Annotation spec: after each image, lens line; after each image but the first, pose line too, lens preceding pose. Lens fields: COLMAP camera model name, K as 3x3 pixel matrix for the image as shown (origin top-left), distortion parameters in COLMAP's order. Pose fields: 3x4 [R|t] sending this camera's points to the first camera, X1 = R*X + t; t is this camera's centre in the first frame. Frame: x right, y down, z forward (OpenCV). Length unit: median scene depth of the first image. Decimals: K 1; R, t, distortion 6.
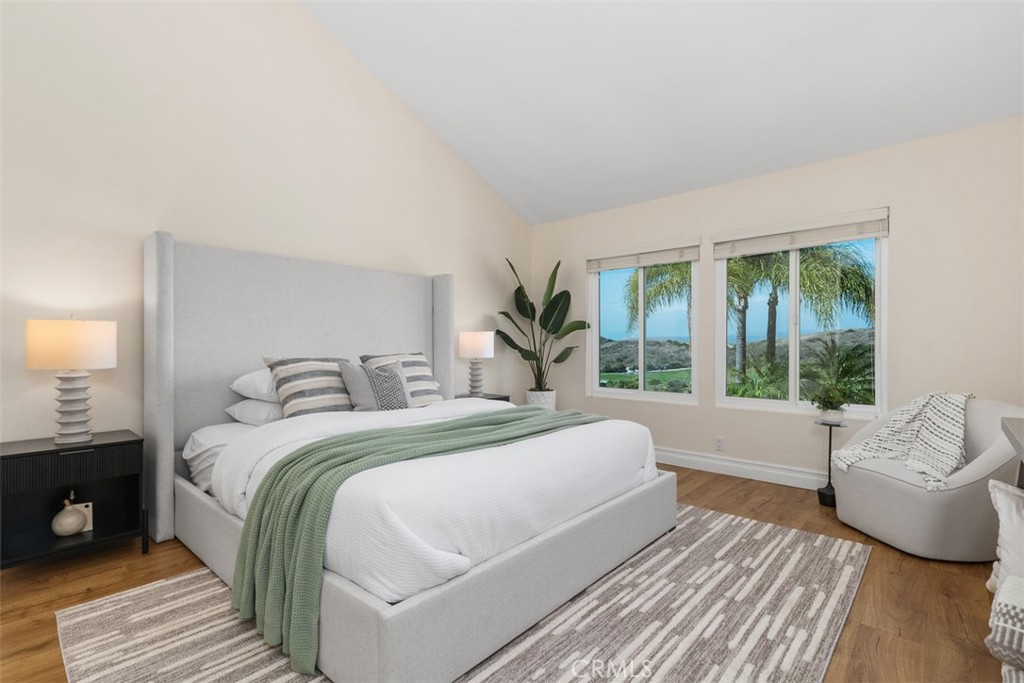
lens RADIAL K [[467.1, 0, 507.2], [0, 467.1, 345.4], [0, 0, 1]] dist [-0.003627, -0.000611]
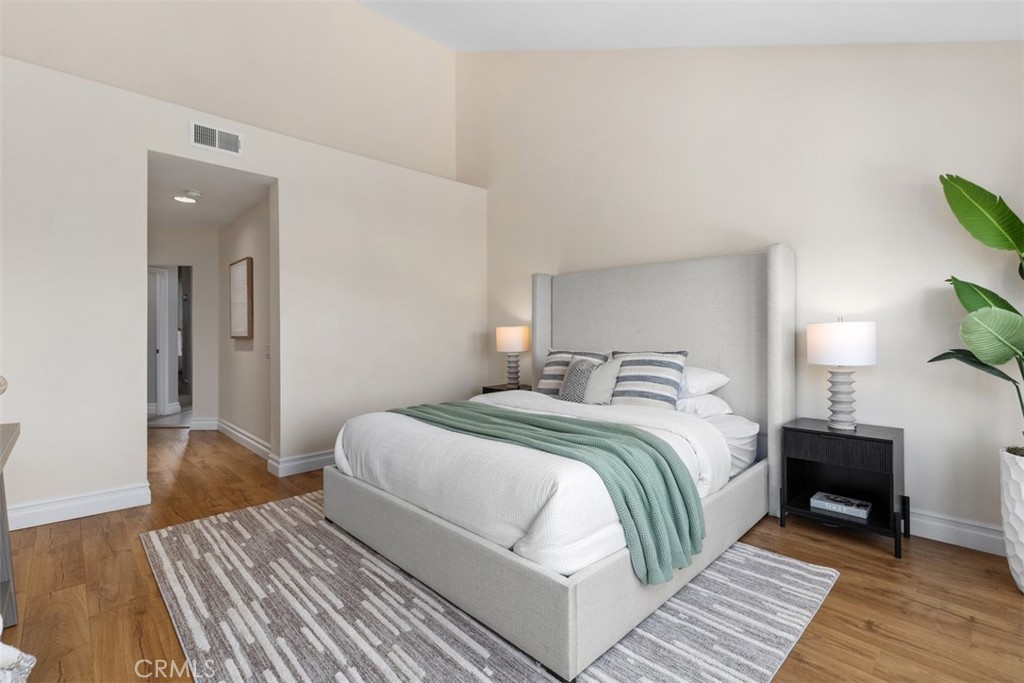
lens RADIAL K [[467.1, 0, 506.8], [0, 467.1, 343.6], [0, 0, 1]] dist [-0.003627, -0.000611]
pose [[-0.063972, 0.010774, -0.997894, 1.317653], [-0.009615, 0.999889, 0.011412, -0.018261], [0.997905, 0.010325, -0.063862, 1.401313]]
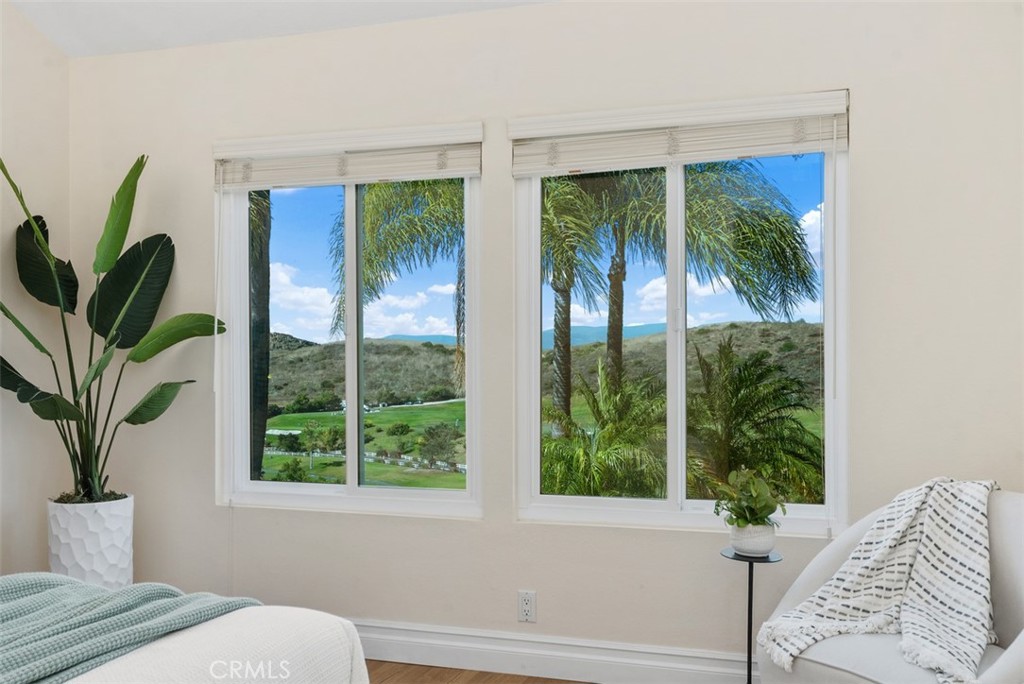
lens RADIAL K [[1008.3, 0, 517.1], [0, 1008.3, 342.7], [0, 0, 1]] dist [-0.009052, 0.000000]
pose [[0.912321, -0.001316, 0.409473, 0.055016], [0.005760, 0.999937, -0.009620, -0.019165], [-0.409435, 0.011135, 0.912271, 0.127086]]
